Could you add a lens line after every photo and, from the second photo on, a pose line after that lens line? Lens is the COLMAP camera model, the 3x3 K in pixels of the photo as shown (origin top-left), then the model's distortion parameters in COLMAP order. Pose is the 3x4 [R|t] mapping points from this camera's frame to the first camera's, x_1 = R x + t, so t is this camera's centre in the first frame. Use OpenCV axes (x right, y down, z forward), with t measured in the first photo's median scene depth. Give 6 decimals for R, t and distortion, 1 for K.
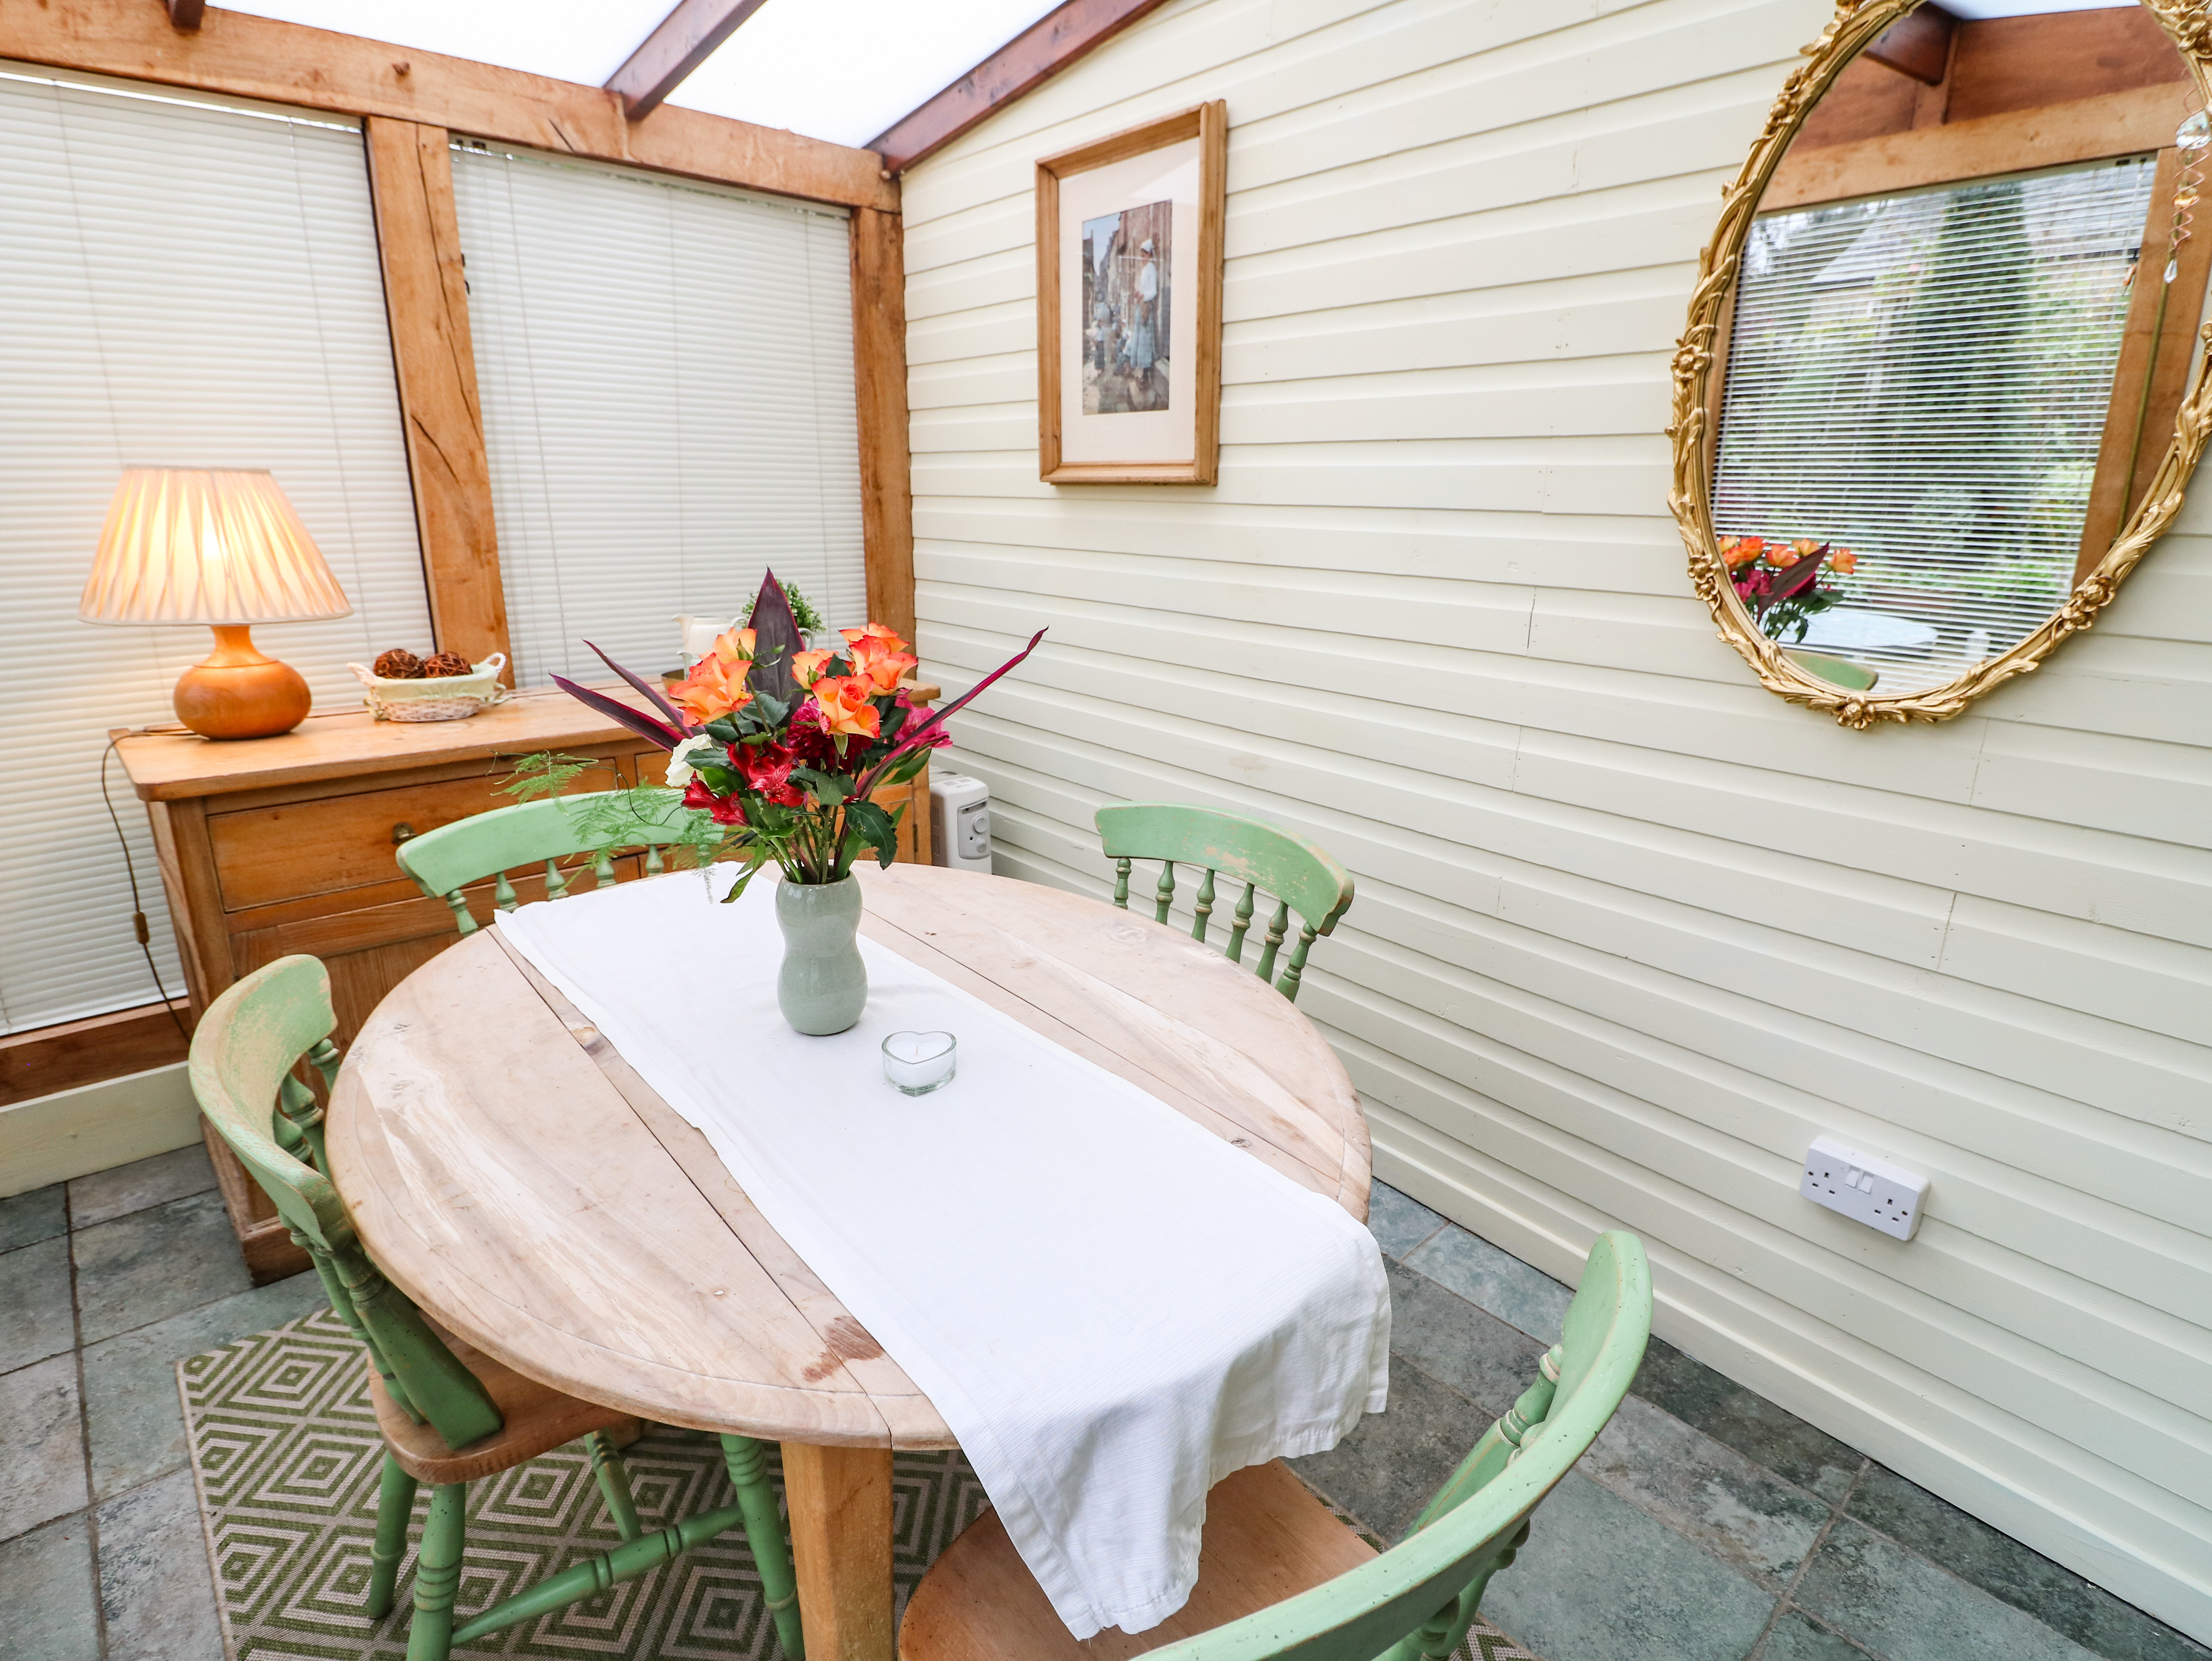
lens RADIAL K [[1151.0, 0, 1102.2], [0, 1151.0, 816.3], [0, 0, 1]] dist [-0.006779, -0.013773]
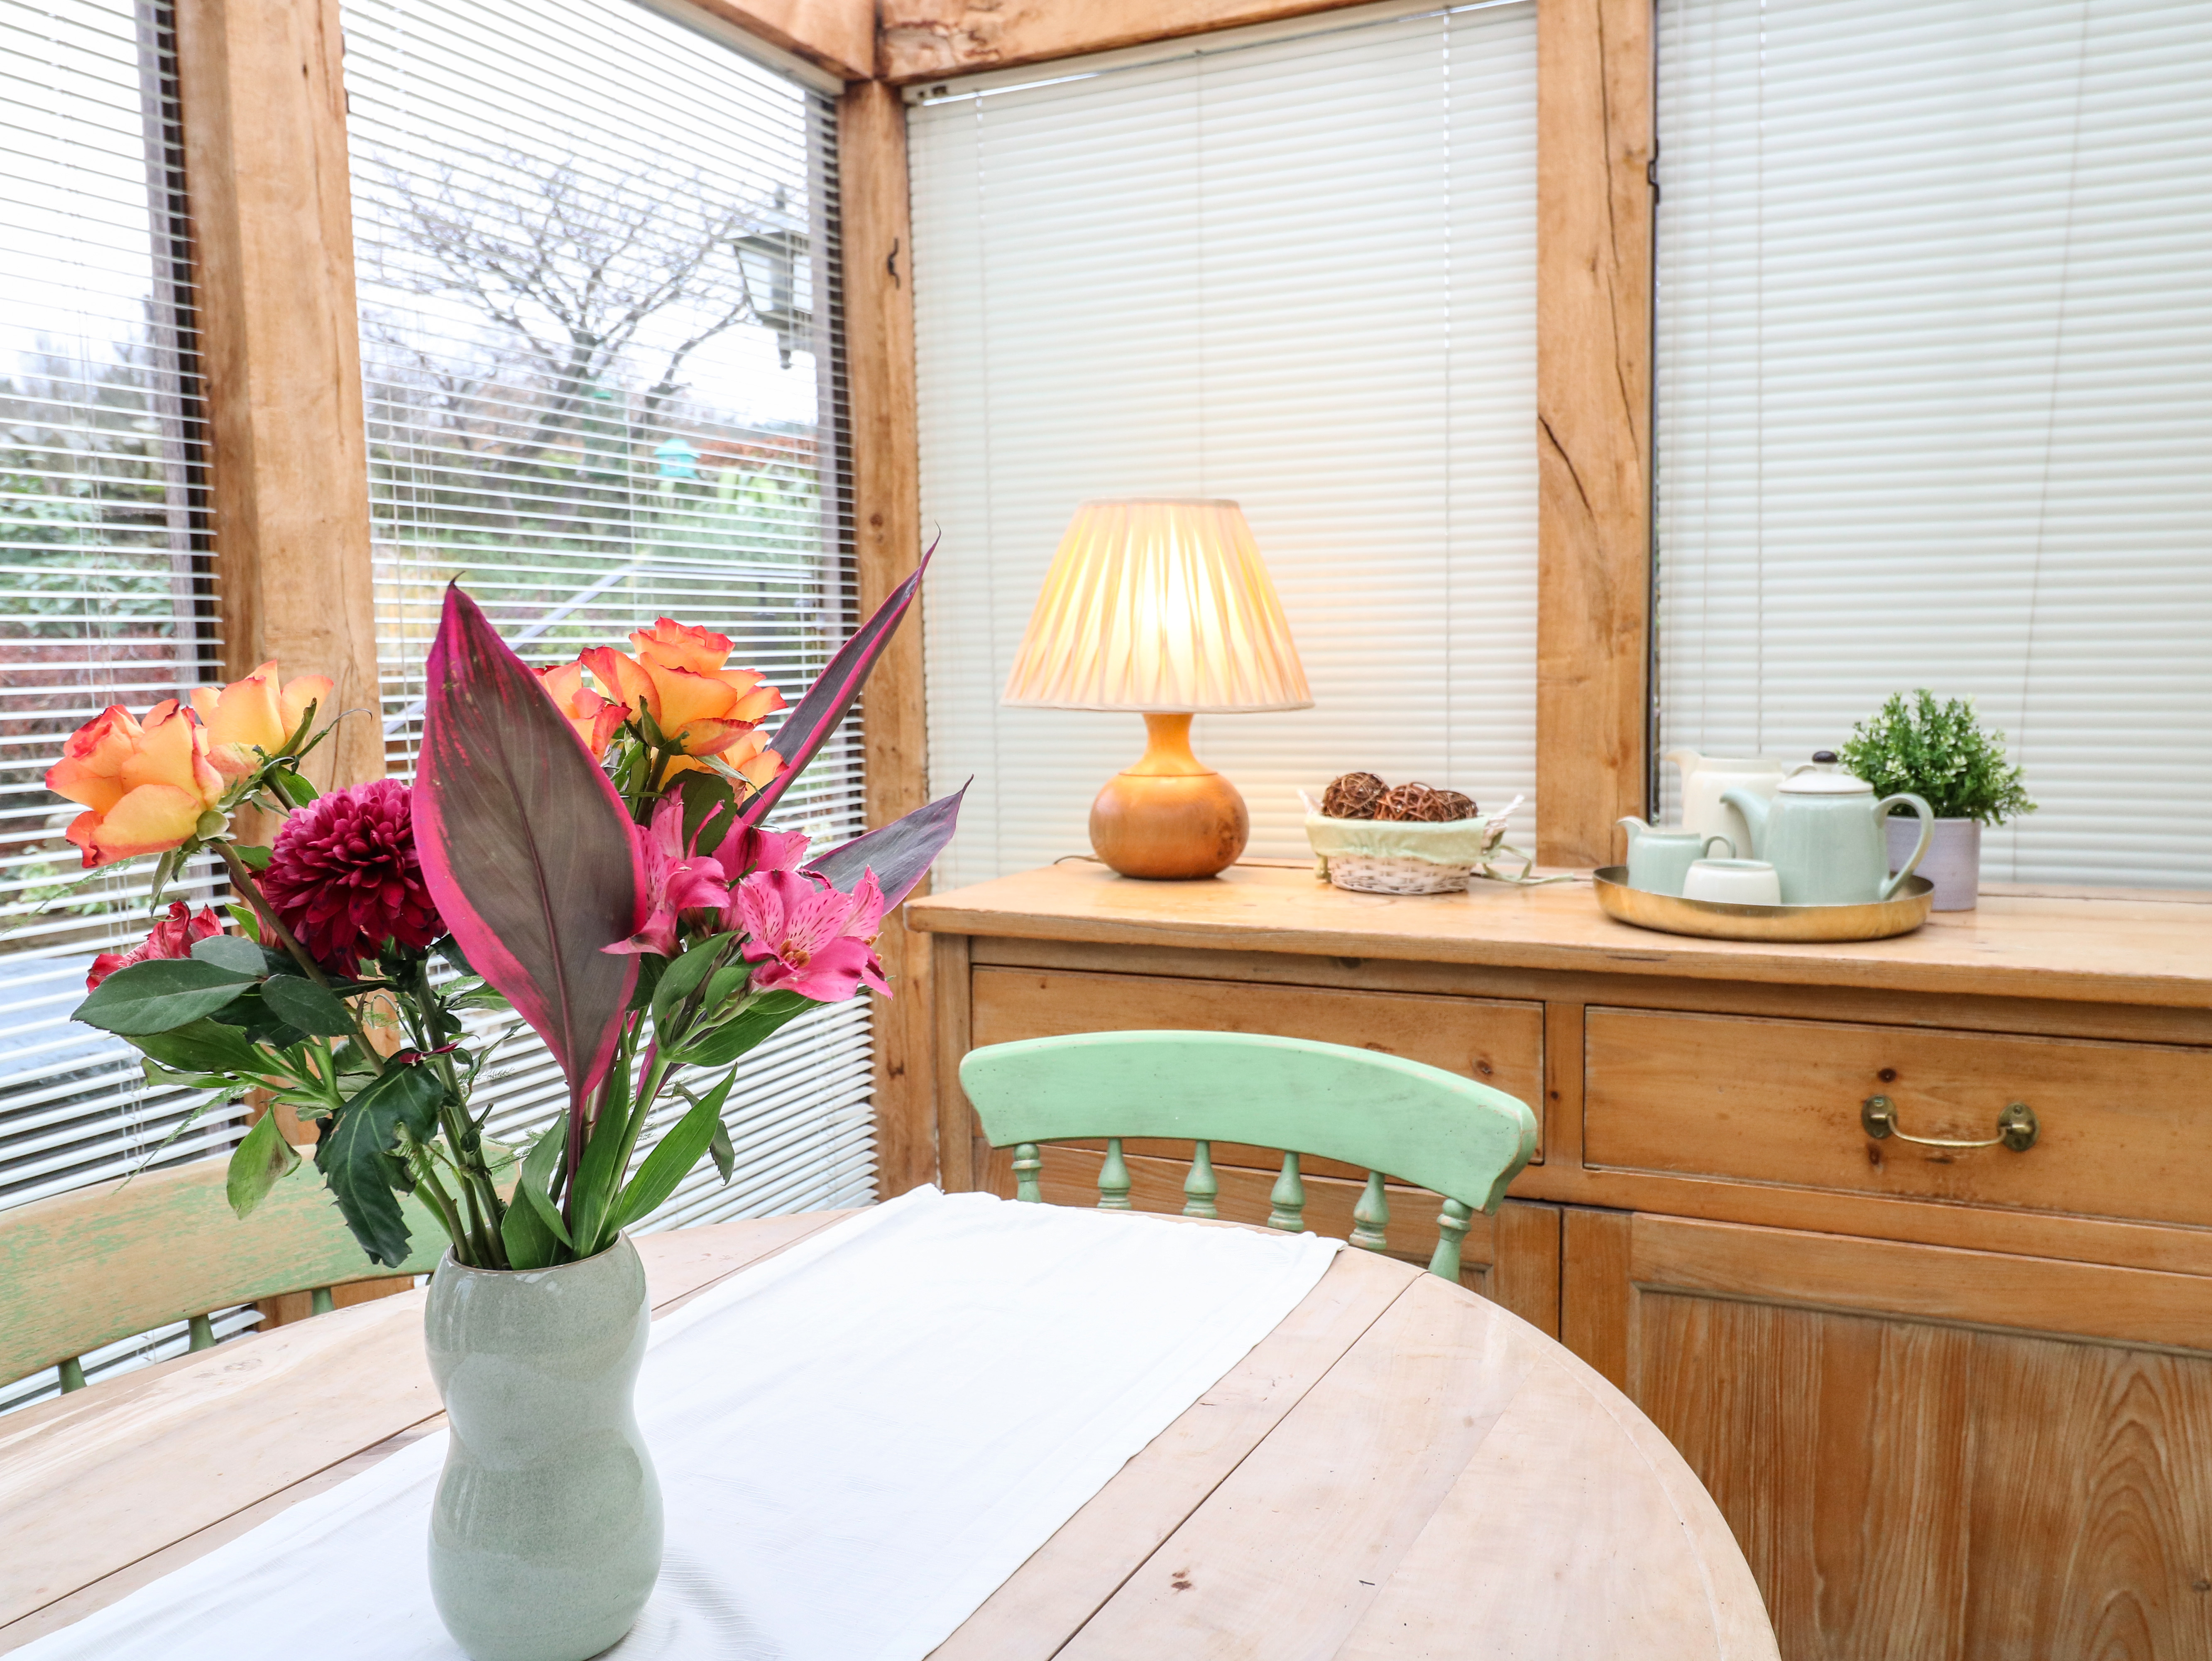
lens RADIAL K [[1746.4, 0, 1101.7], [0, 1746.4, 820.8], [0, 0, 1]] dist [-0.006493, 0.001349]
pose [[0.388543, 0.074258, -0.918434, 0.223792], [-0.229217, 0.973204, -0.018284, -0.076319], [0.892465, 0.217624, 0.395152, 0.546595]]
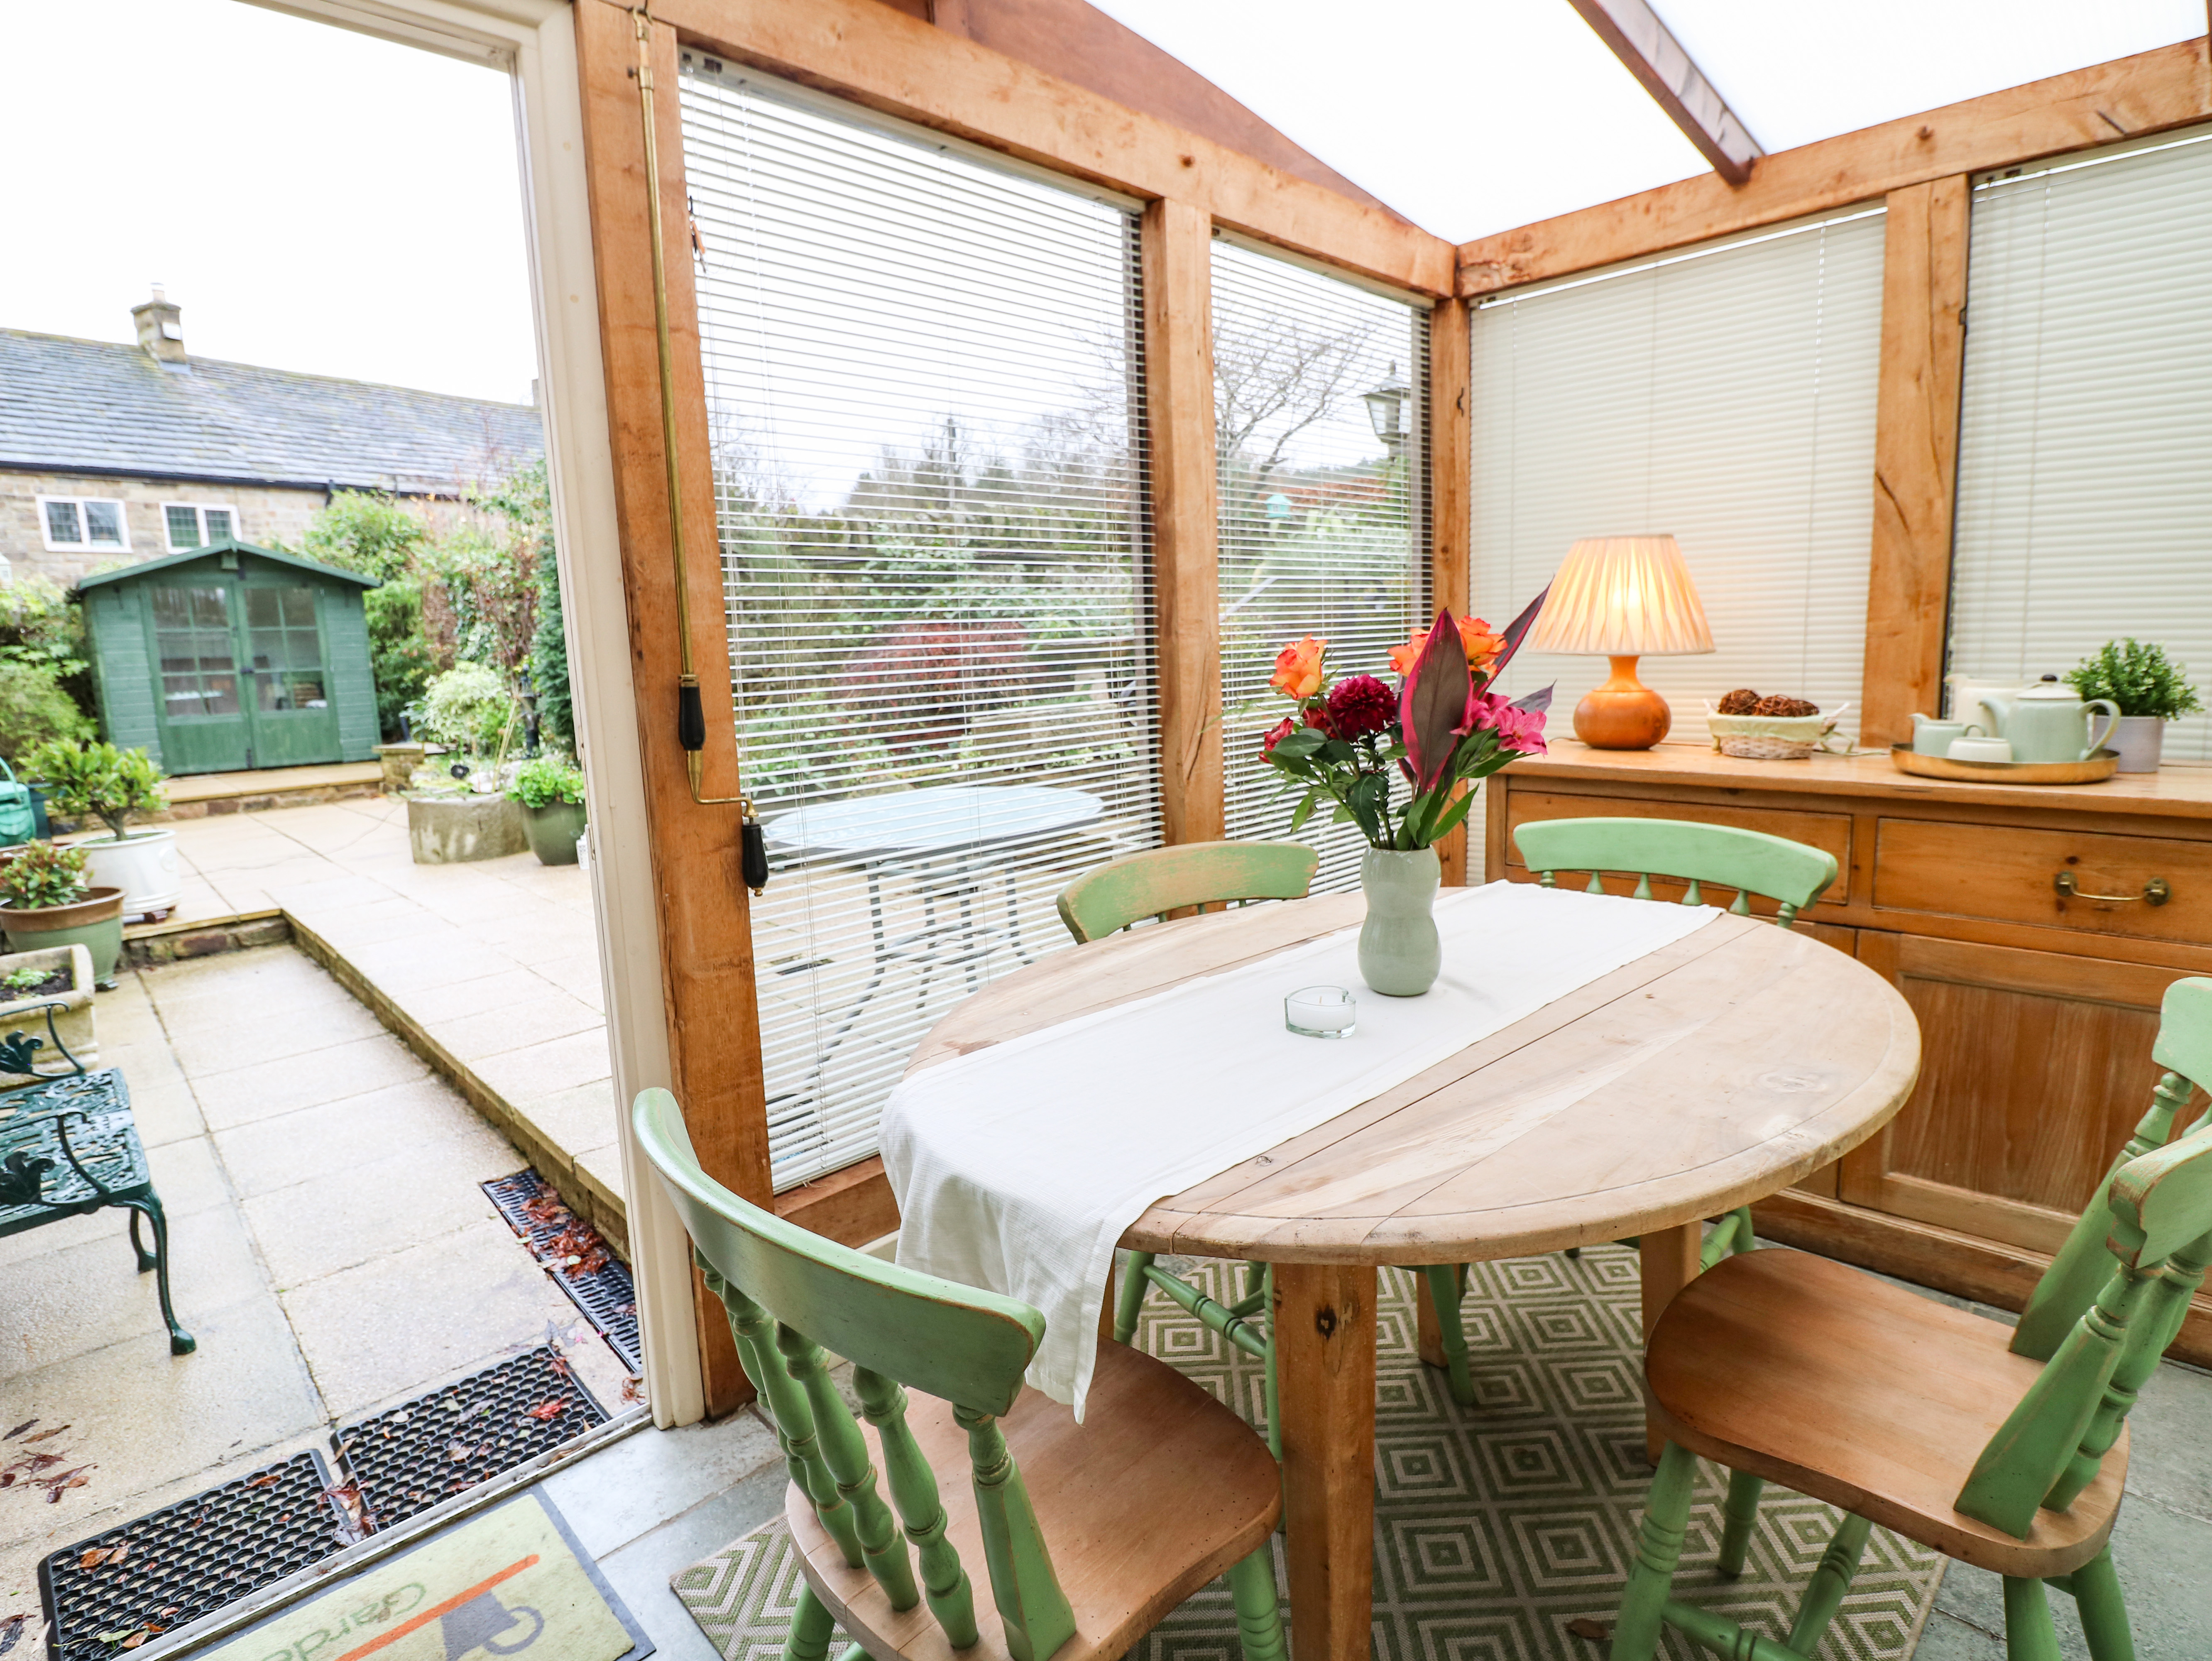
lens RADIAL K [[1151.0, 0, 1102.2], [0, 1151.0, 816.3], [0, 0, 1]] dist [-0.006779, -0.013773]
pose [[0.040099, 0.145399, -0.988560, 0.495103], [-0.234109, 0.963184, 0.132170, -0.033227], [0.971383, 0.226131, 0.072662, 0.385274]]
